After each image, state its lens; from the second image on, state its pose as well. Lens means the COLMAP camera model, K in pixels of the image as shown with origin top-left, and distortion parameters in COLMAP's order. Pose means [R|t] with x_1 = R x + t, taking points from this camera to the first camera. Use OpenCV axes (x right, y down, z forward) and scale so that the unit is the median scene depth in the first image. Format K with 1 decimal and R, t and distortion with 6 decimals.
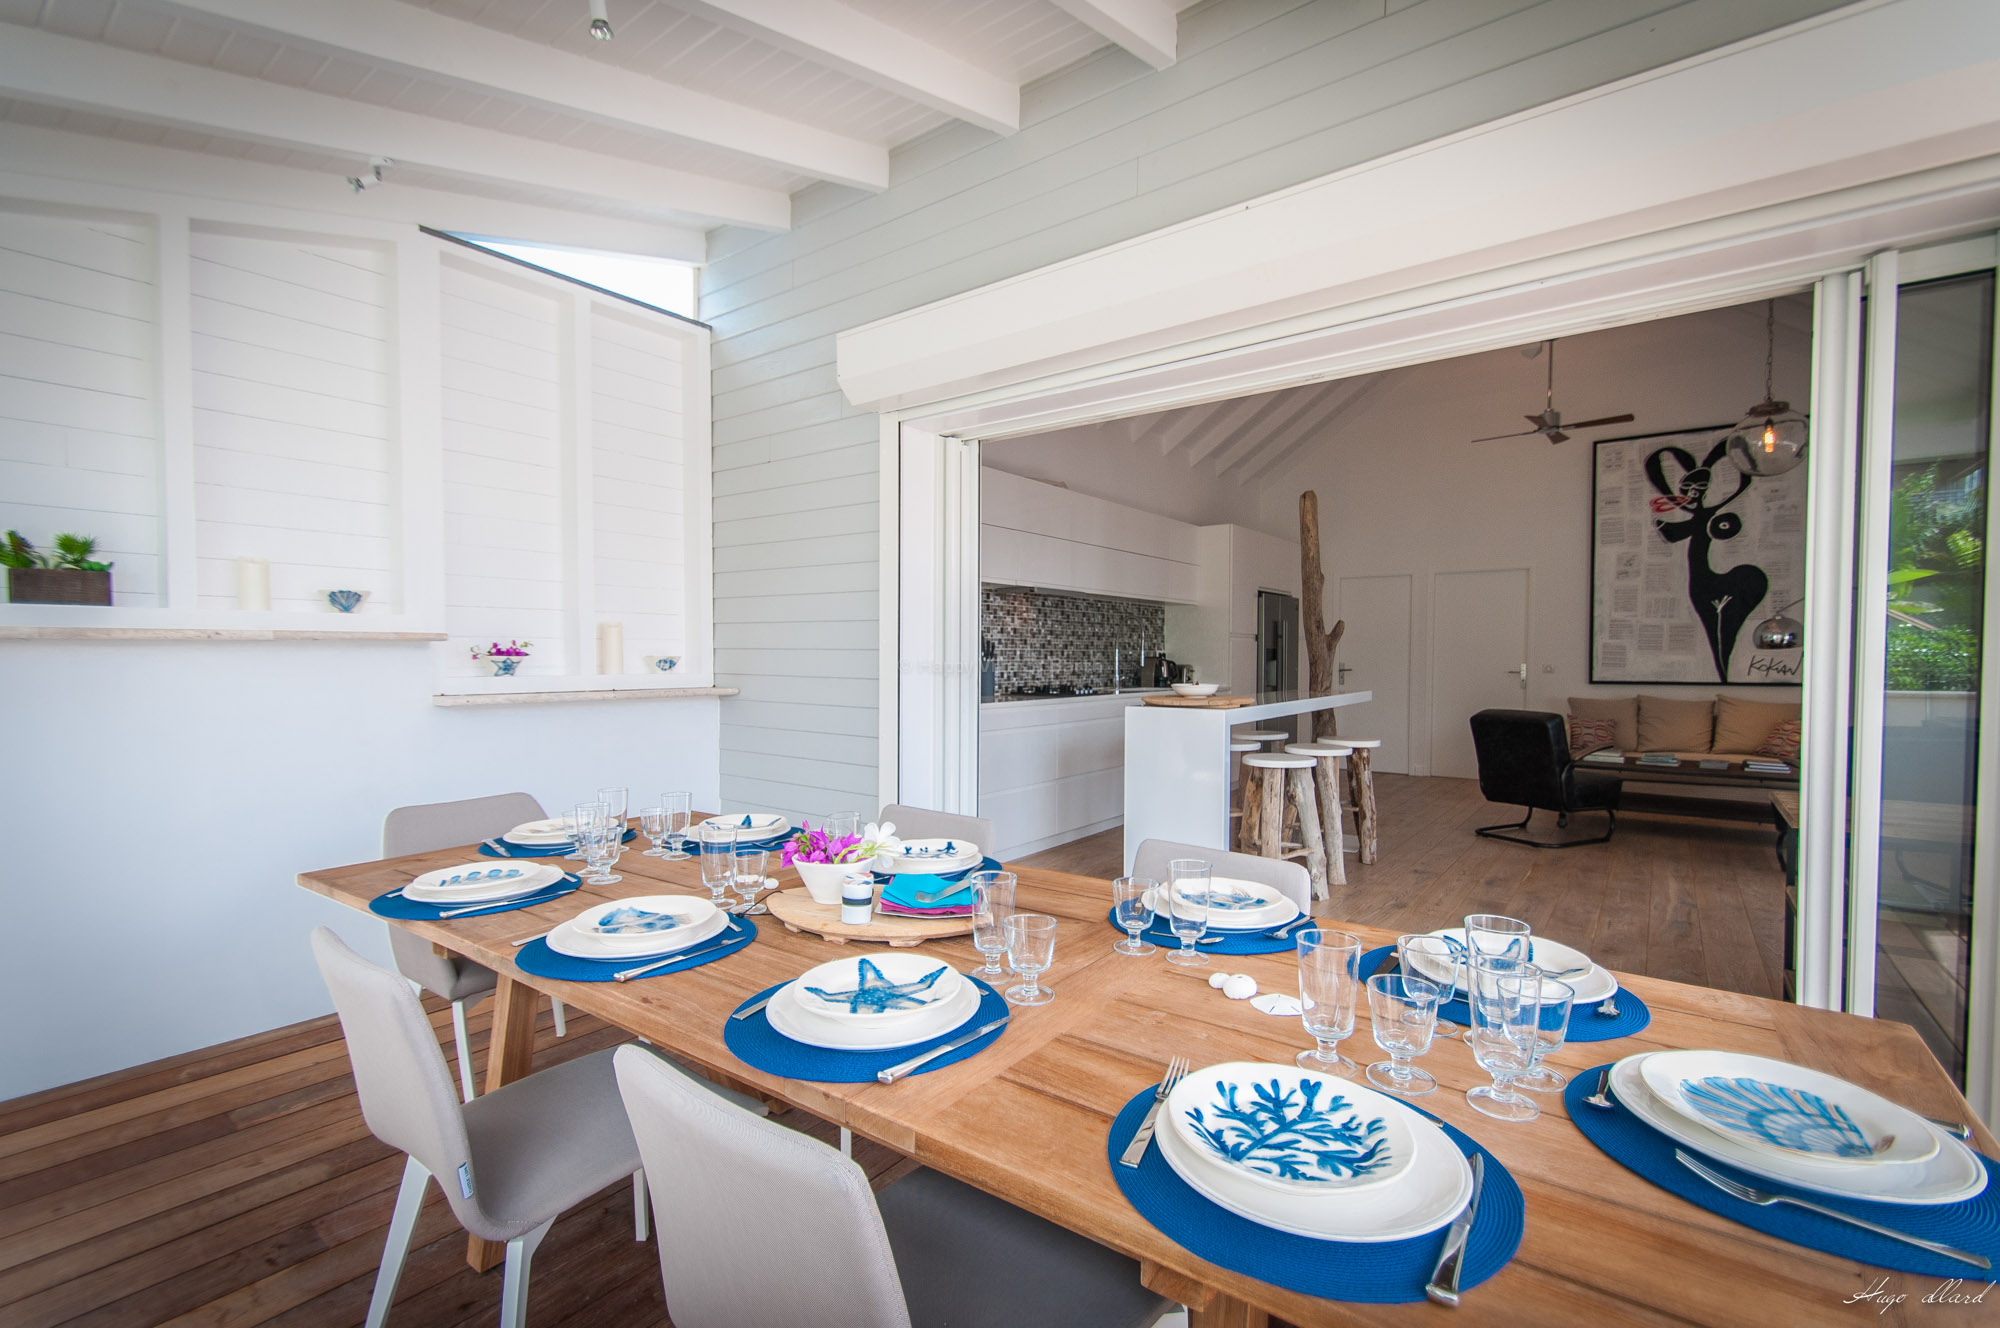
lens RADIAL K [[887.5, 0, 995.9], [0, 887.5, 683.2], [0, 0, 1]] dist [0.004549, -0.000310]
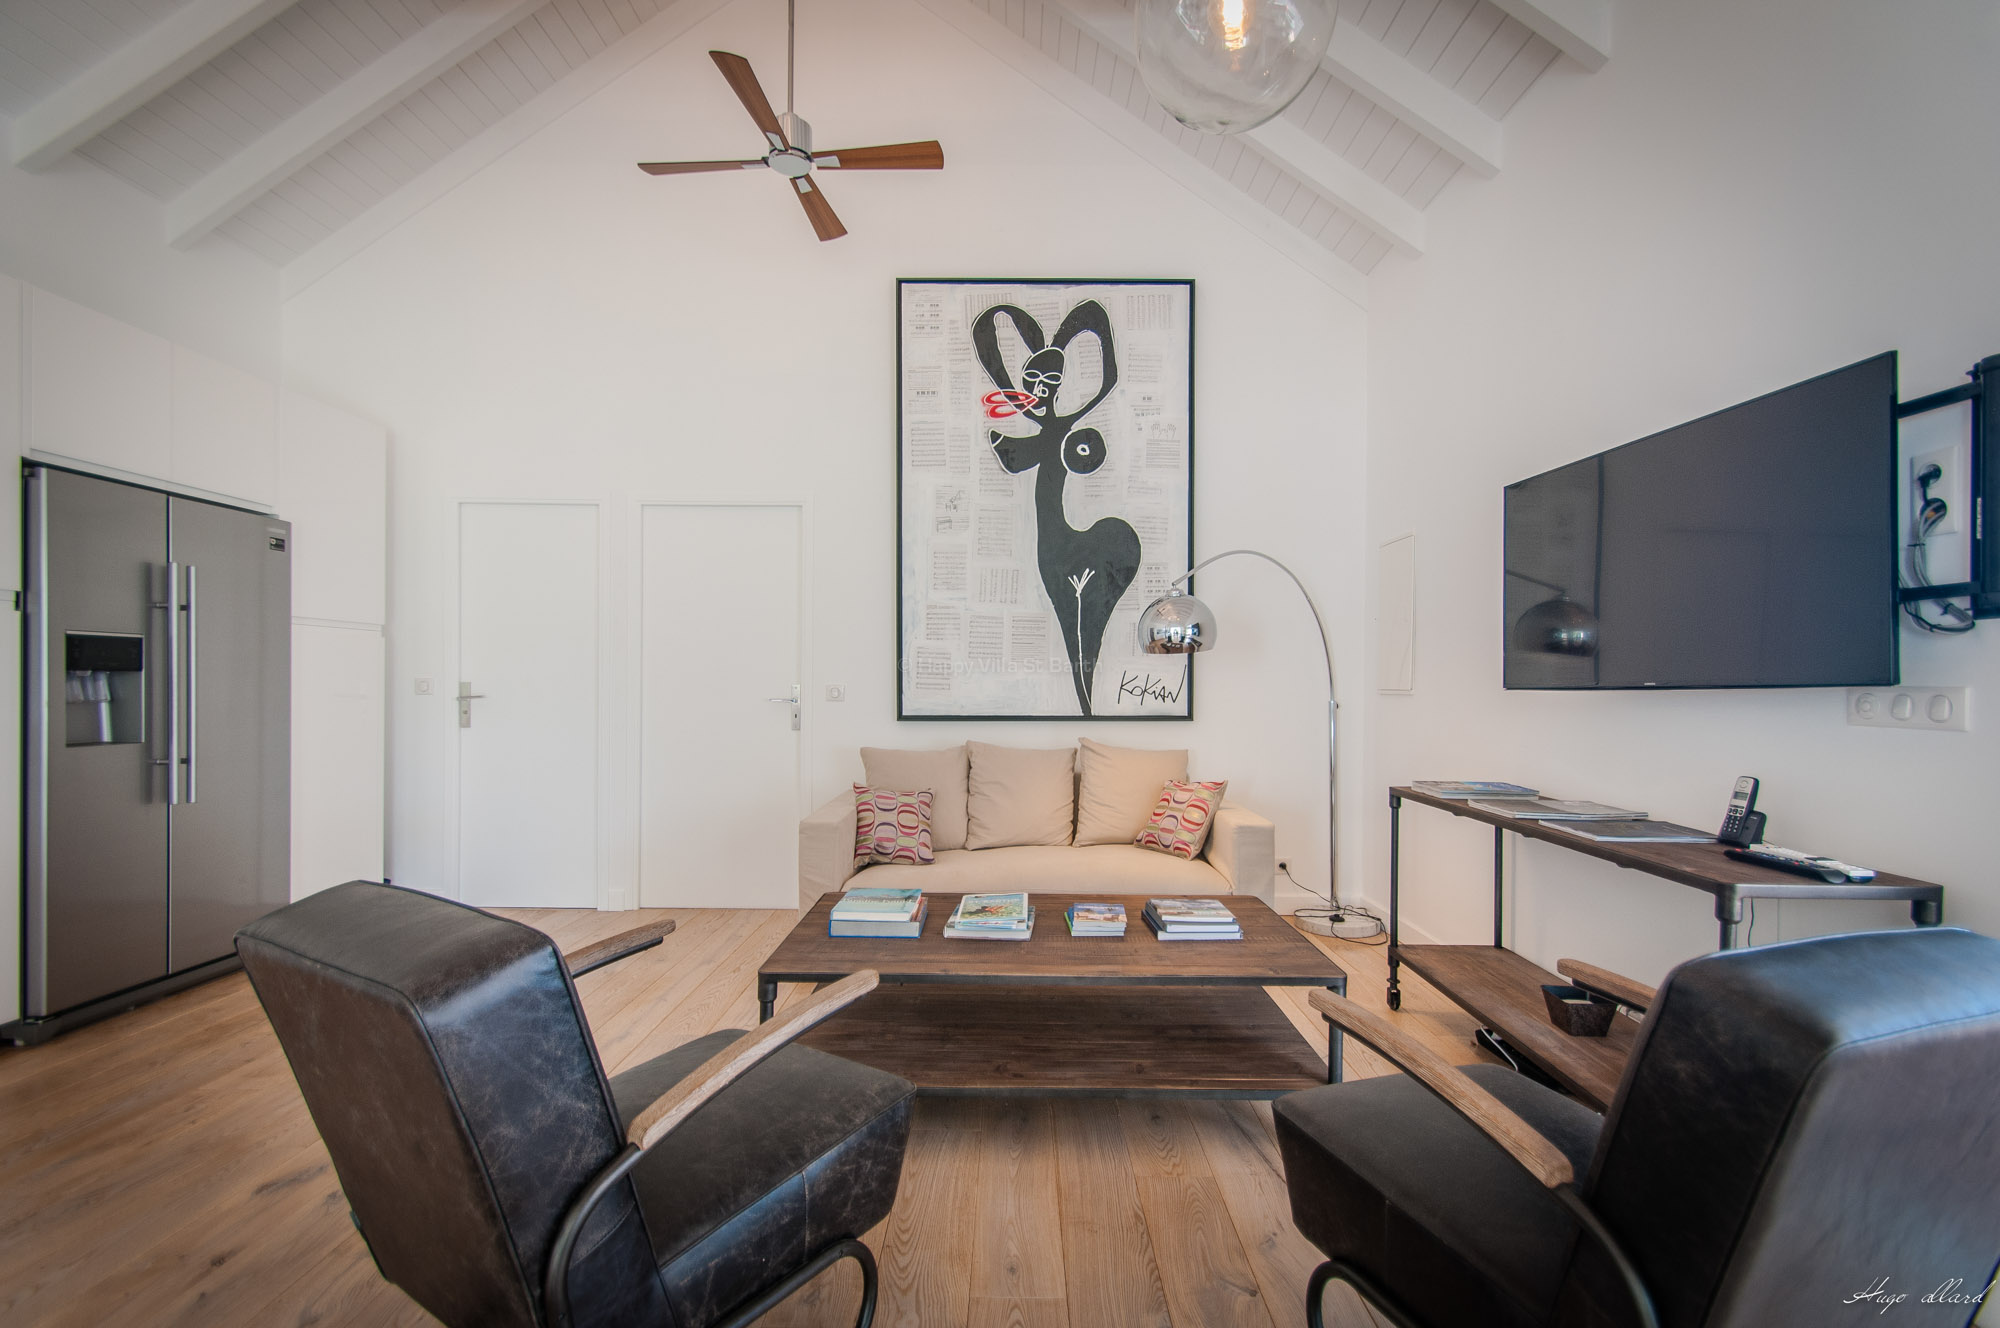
lens RADIAL K [[887.5, 0, 998.1], [0, 887.5, 677.9], [0, 0, 1]] dist [0.004549, -0.000310]
pose [[0.809220, 0.009332, 0.587431, 0.421724], [0.012984, 0.999346, -0.033762, -0.006716], [-0.587362, 0.034948, 0.808570, 0.553924]]
